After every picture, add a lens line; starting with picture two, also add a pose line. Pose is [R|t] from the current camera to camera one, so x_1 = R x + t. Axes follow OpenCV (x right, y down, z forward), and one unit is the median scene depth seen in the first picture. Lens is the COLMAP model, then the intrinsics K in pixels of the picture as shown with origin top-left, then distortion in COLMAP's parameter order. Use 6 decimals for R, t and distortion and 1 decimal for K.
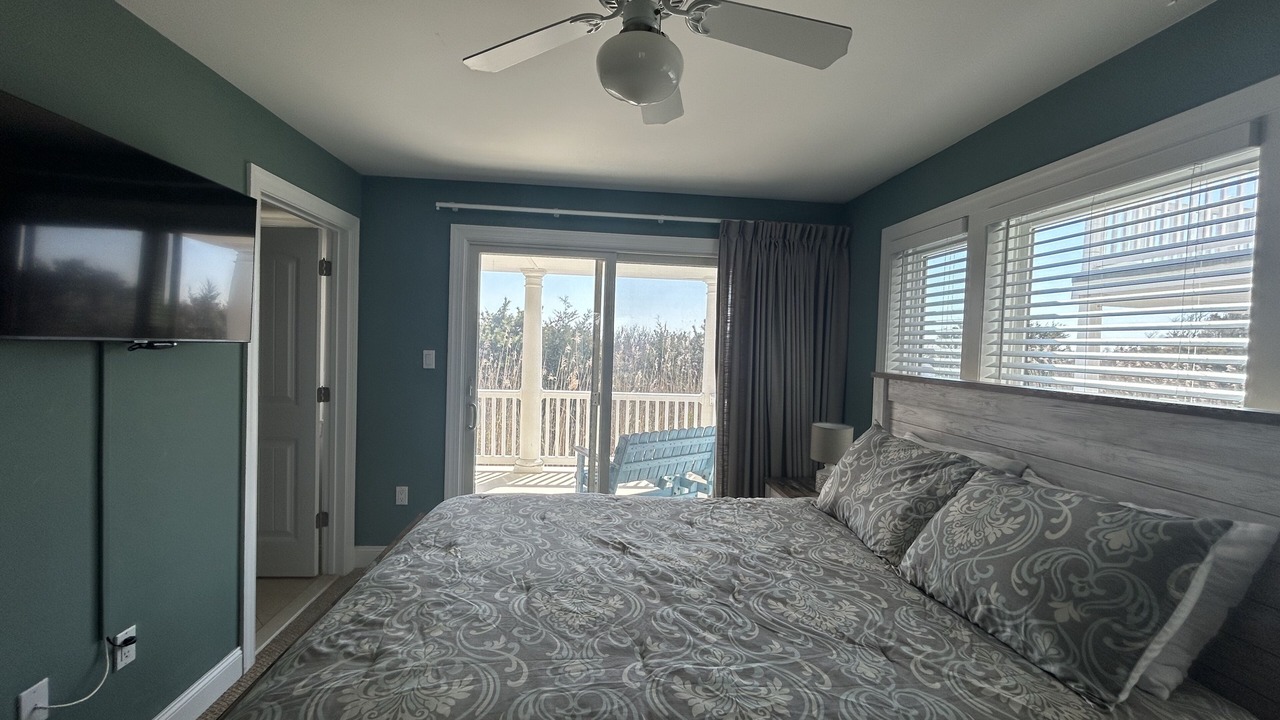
lens RADIAL K [[512.8, 0, 638.6], [0, 512.8, 360.0], [0, 0, 1]] dist [0.001105, 0.000049]
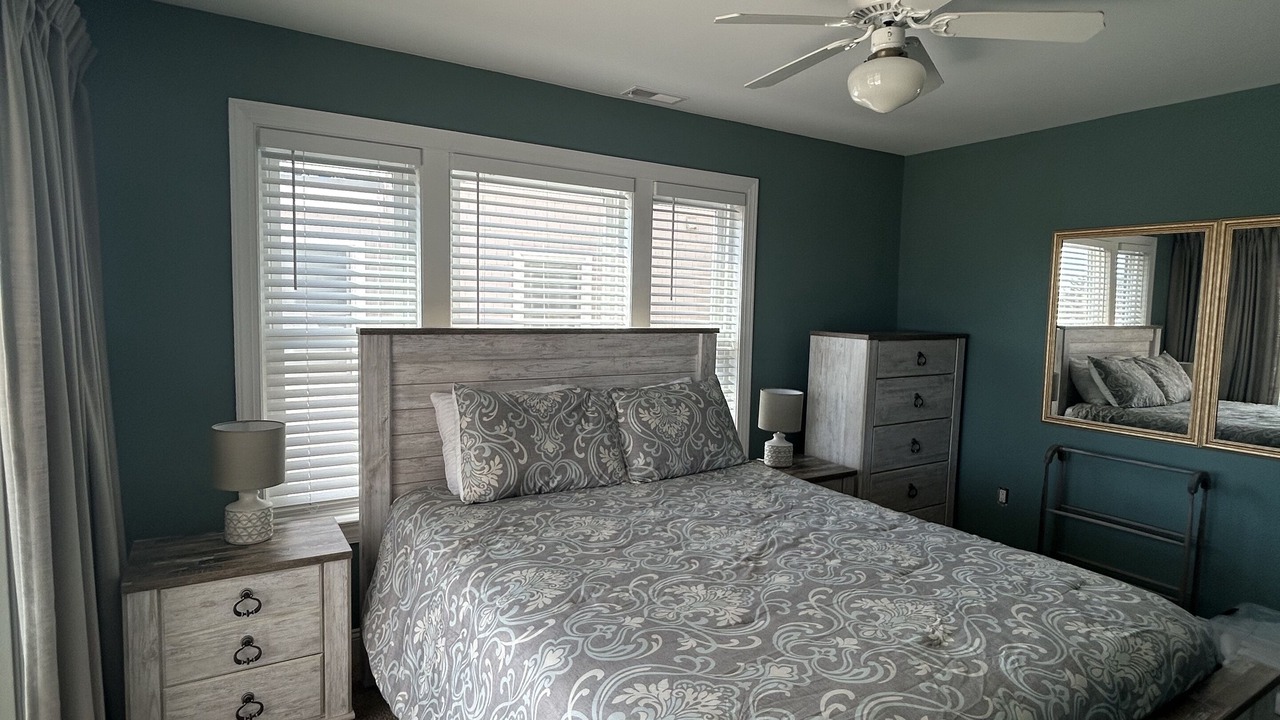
lens RADIAL K [[682.6, 0, 640.3], [0, 682.6, 362.5], [0, 0, 1]] dist [-0.002659, -0.000670]
pose [[-0.446730, -0.124390, 0.885979, -0.941474], [-0.010563, 0.990952, 0.133802, -0.101375], [-0.894606, 0.050415, -0.444002, 1.732626]]
